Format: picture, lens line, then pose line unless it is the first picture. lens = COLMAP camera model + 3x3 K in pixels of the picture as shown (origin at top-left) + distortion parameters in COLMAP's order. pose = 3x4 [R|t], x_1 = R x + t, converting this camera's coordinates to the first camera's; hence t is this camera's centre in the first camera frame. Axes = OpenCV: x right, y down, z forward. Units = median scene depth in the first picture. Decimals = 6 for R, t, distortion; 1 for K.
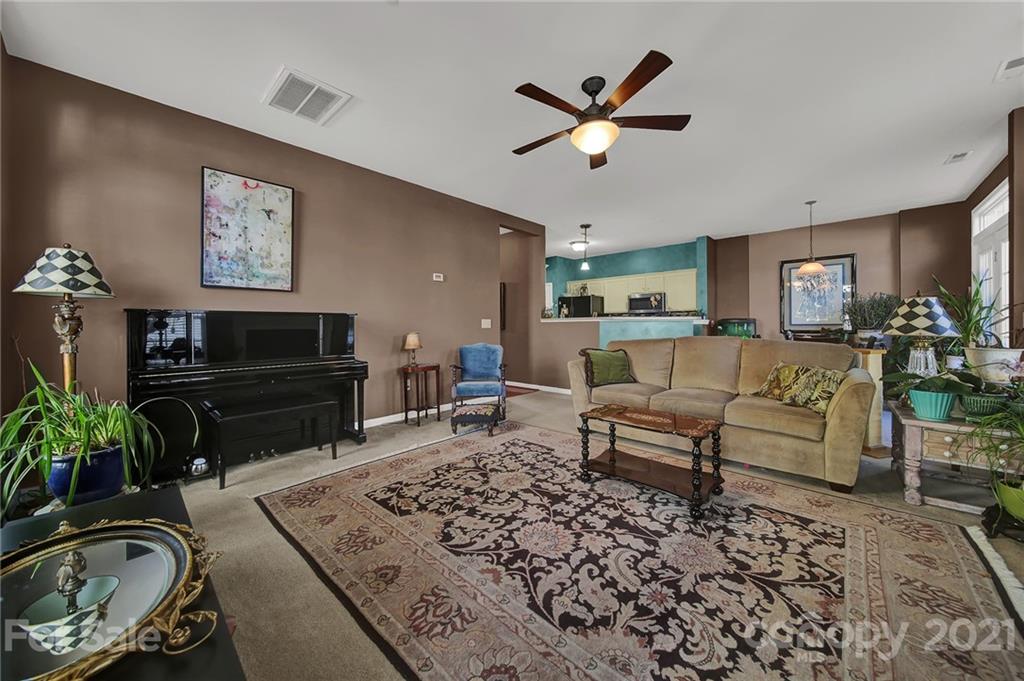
lens RADIAL K [[366.0, 0, 508.3], [0, 366.0, 326.2], [0, 0, 1]] dist [-0.001721, -0.000216]
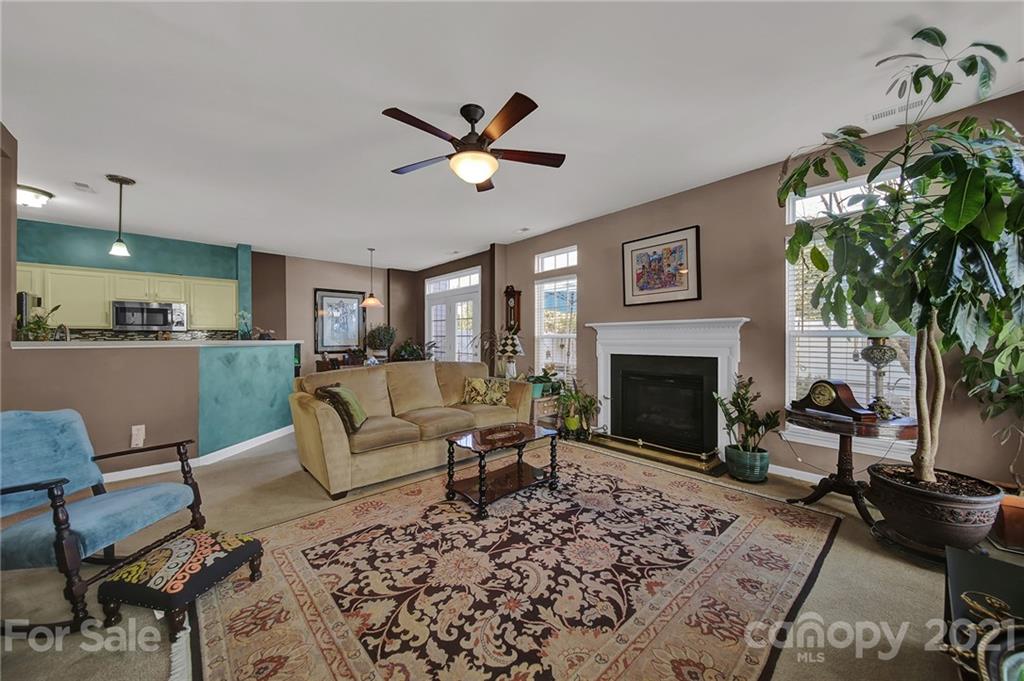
lens RADIAL K [[364.2, 0, 512.0], [0, 364.2, 340.5], [0, 0, 1]] dist [-0.001485, -0.000166]
pose [[0.084165, 0.000263, 0.996452, -0.847580], [0.002376, 0.999997, -0.000465, -0.056709], [-0.996449, 0.002406, 0.084164, 0.947765]]
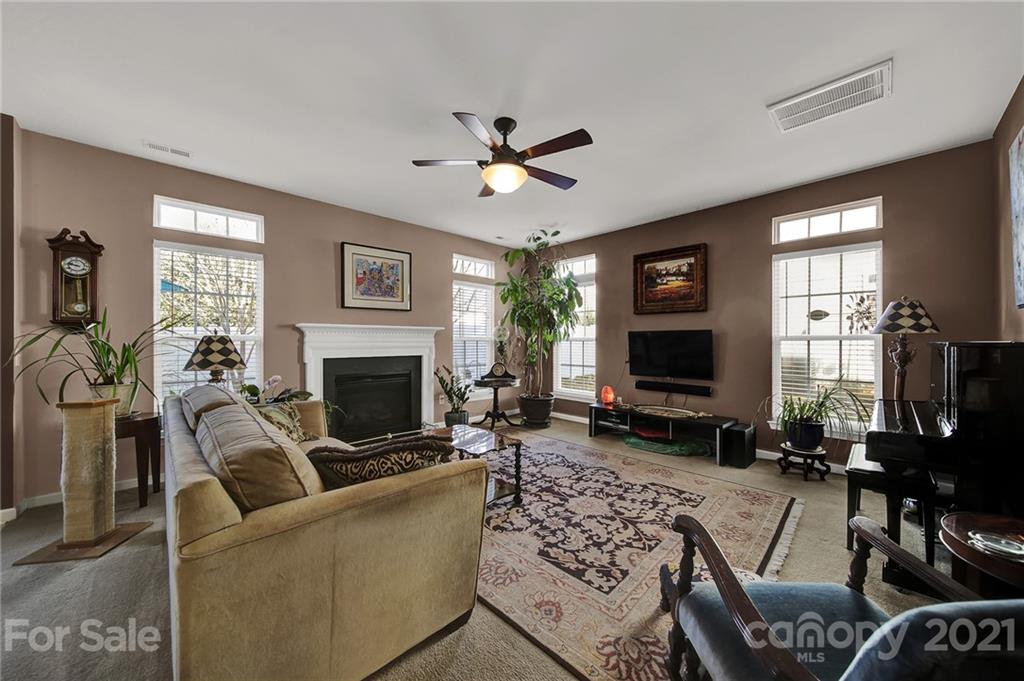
lens RADIAL K [[364.7, 0, 512.6], [0, 364.7, 333.8], [0, 0, 1]] dist [0.000149, -0.000003]
pose [[-0.998910, 0.005990, 0.046281, 0.196721], [0.005115, 0.999807, -0.018992, -0.064129], [-0.046386, -0.018735, -0.998748, 2.361036]]
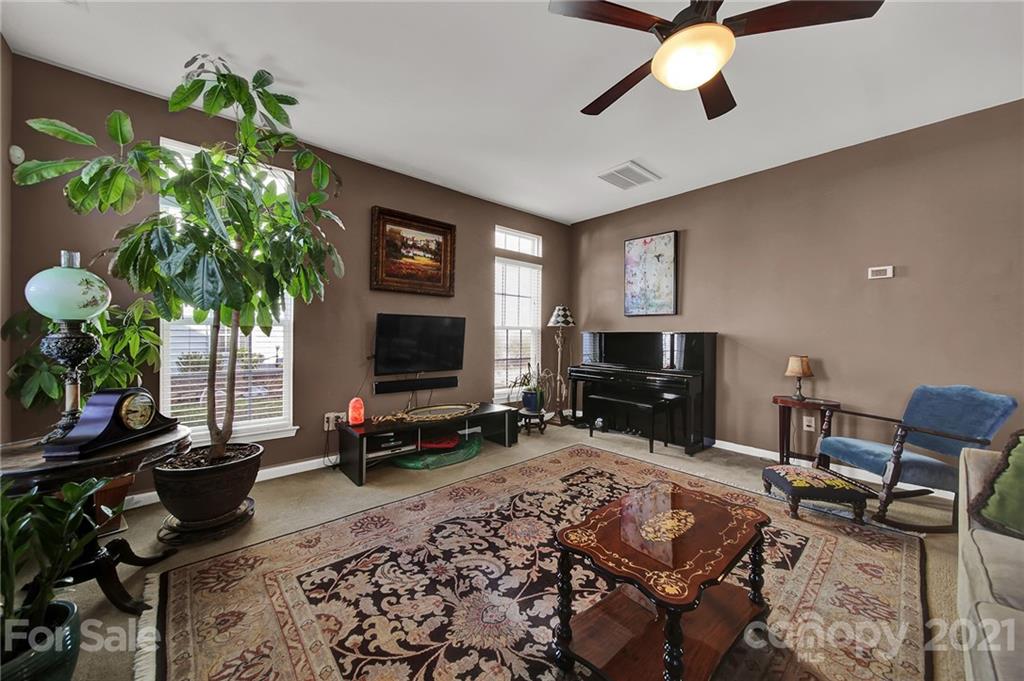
lens RADIAL K [[364.7, 0, 512.6], [0, 364.7, 333.8], [0, 0, 1]] dist [0.000149, -0.000003]
pose [[-0.095943, 0.008286, -0.995352, 1.050910], [-0.011491, 0.999889, 0.009431, -0.053734], [0.995320, 0.012343, -0.095837, 0.878546]]
